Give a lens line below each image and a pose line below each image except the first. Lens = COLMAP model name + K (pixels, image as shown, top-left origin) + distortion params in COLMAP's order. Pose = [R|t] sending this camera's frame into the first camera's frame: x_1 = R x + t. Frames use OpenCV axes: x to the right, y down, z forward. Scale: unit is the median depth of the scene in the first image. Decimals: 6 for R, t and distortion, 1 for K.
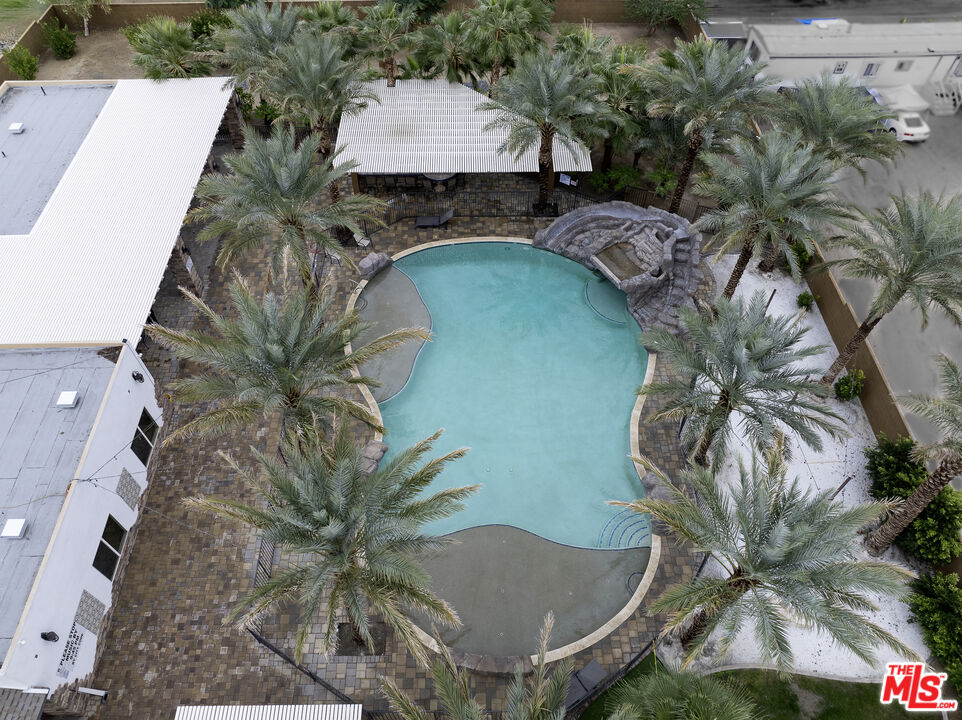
lens RADIAL K [[676.5, 0, 481.0], [0, 676.5, 360.0], [0, 0, 1]] dist [-0.048469, 0.018293]
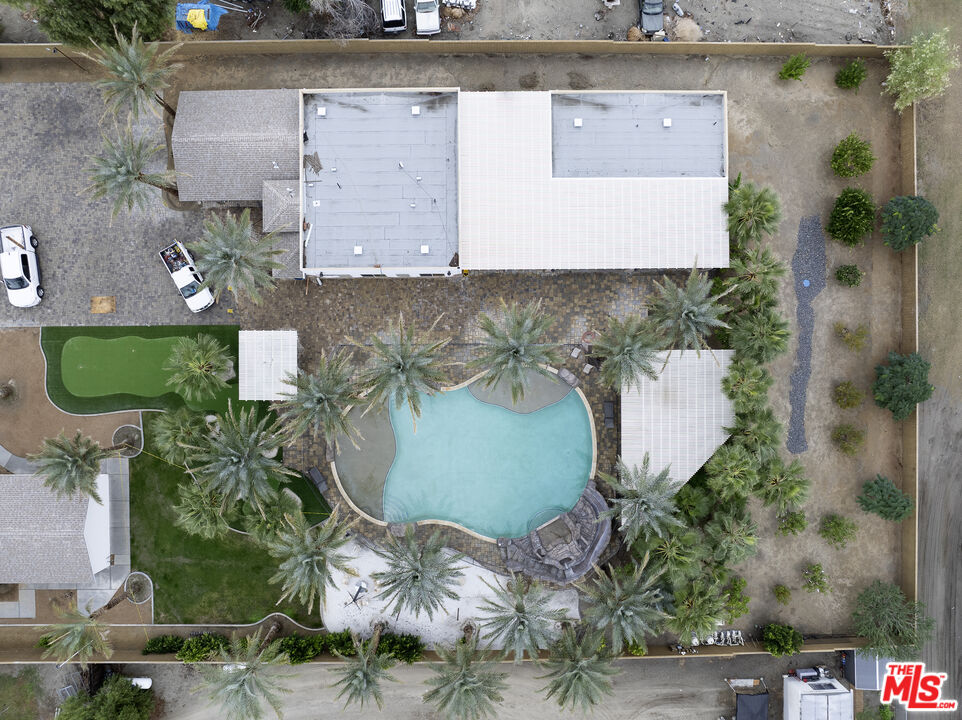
lens RADIAL K [[676.5, 0, 481.0], [0, 676.5, 360.0], [0, 0, 1]] dist [-0.048469, 0.018293]
pose [[-0.018542, 0.999789, -0.008865, -0.219460], [-0.791992, -0.009275, 0.610461, -1.140284], [0.610250, 0.018340, 0.791996, -0.458356]]
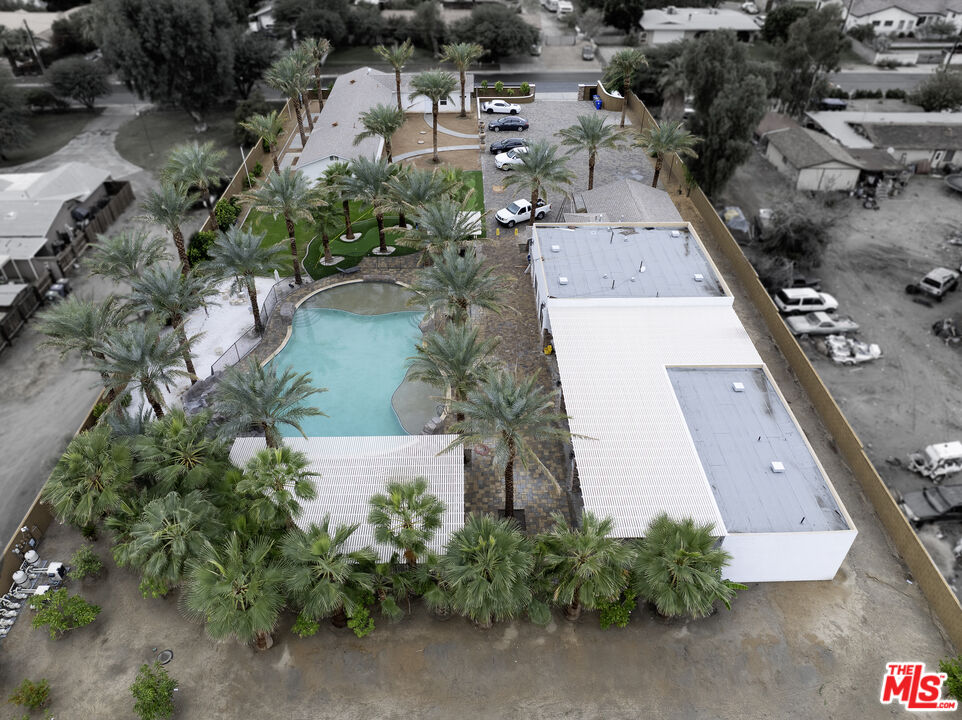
lens RADIAL K [[676.5, 0, 481.0], [0, 676.5, 360.0], [0, 0, 1]] dist [-0.048469, 0.018293]
pose [[-0.999963, -0.008366, -0.001884, -0.302991], [-0.001868, -0.002014, 0.999996, -1.718446], [-0.008370, 0.999963, 0.001999, 1.043839]]
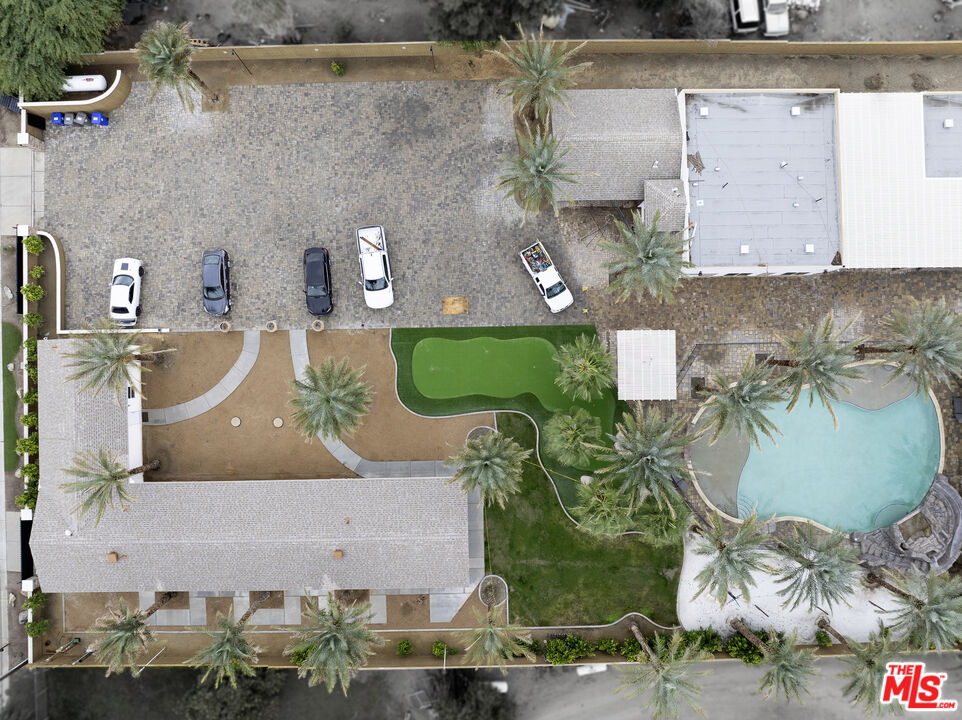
lens RADIAL K [[676.5, 0, 481.0], [0, 676.5, 360.0], [0, 0, 1]] dist [-0.048469, 0.018293]
pose [[-0.008279, 0.999907, -0.010817, -0.200262], [-0.791728, 0.000054, 0.610874, -0.341335], [0.610818, 0.013621, 0.791654, -1.078078]]
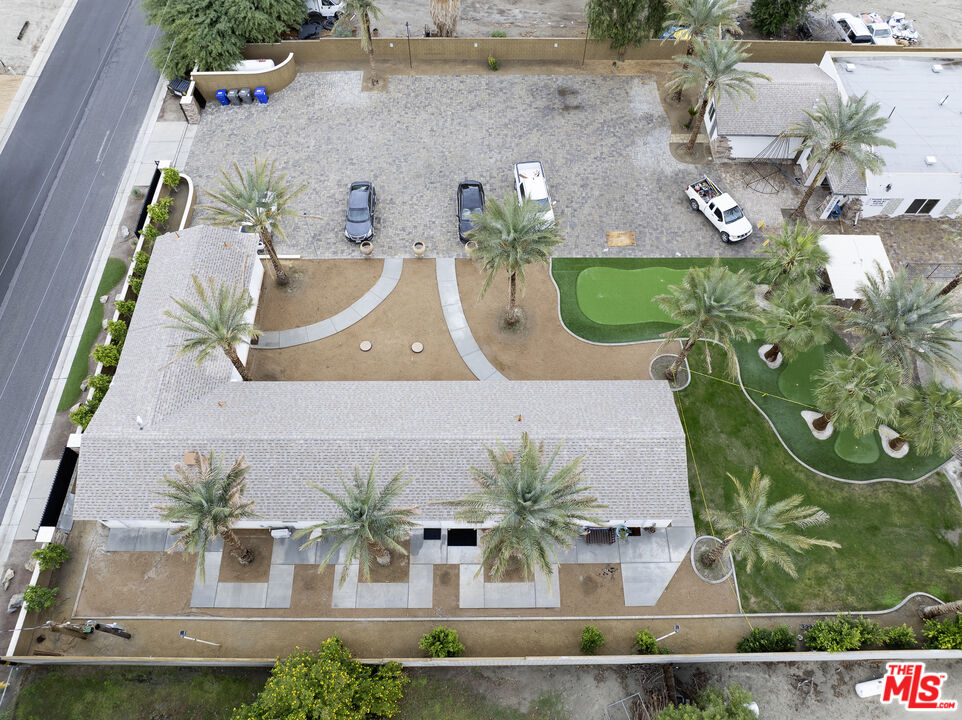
lens RADIAL K [[676.5, 0, 481.0], [0, 676.5, 360.0], [0, 0, 1]] dist [-0.048469, 0.018293]
pose [[-0.021634, 0.863825, -0.503328, 0.775437], [-0.791395, 0.292841, 0.536598, 0.333881], [0.610922, 0.409940, 0.677291, -0.874107]]
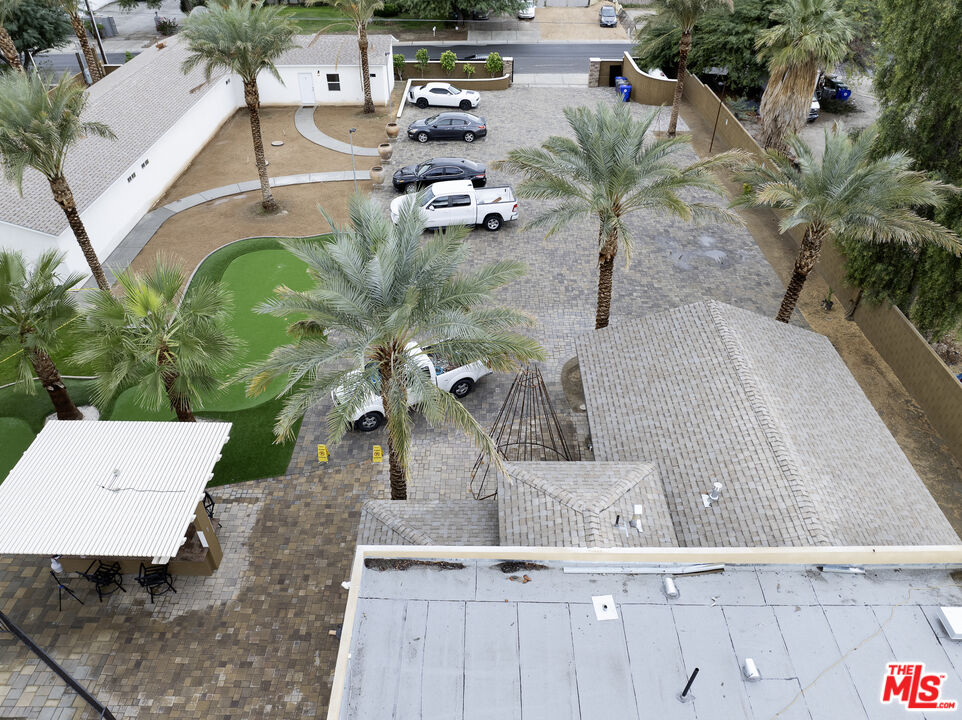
lens RADIAL K [[676.5, 0, 481.0], [0, 676.5, 360.0], [0, 0, 1]] dist [-0.048469, 0.018293]
pose [[-0.999356, -0.027519, 0.023045, -0.557804], [0.023115, -0.002226, 0.999730, -0.186734], [-0.027460, 0.999619, 0.002860, 0.497232]]
